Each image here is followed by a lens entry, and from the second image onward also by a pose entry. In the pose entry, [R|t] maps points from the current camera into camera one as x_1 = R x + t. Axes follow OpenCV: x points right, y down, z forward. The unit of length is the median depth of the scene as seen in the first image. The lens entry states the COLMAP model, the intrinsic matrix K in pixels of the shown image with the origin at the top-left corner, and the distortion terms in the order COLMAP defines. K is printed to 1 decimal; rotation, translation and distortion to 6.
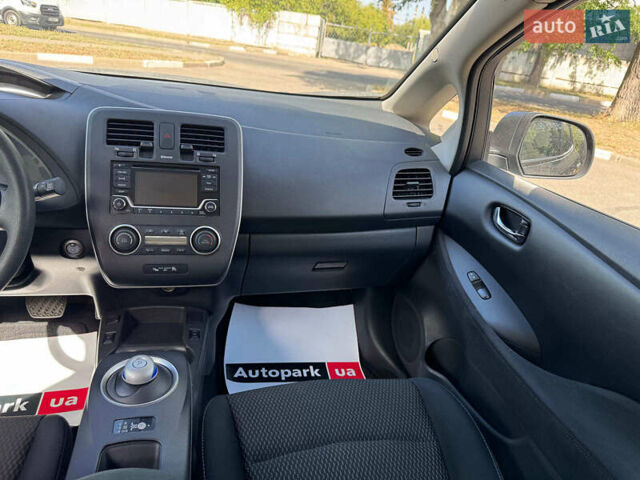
lens RADIAL K [[469.7, 0, 320.0], [0, 469.7, 240.0], [0, 0, 1]] dist [0.124626, -0.147715]
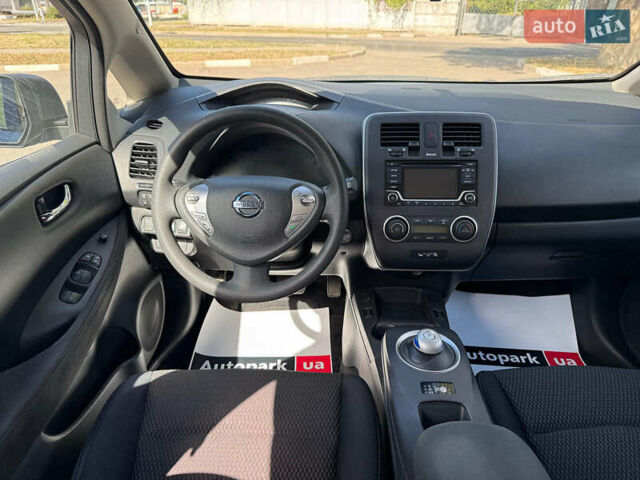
lens RADIAL K [[469.7, 0, 320.0], [0, 469.7, 240.0], [0, 0, 1]] dist [0.124626, -0.147715]
pose [[0.966188, 0.005822, -0.257772, -0.214345], [0.001483, 0.999603, 0.028139, -0.004247], [0.257834, -0.027570, 0.965796, -0.107140]]
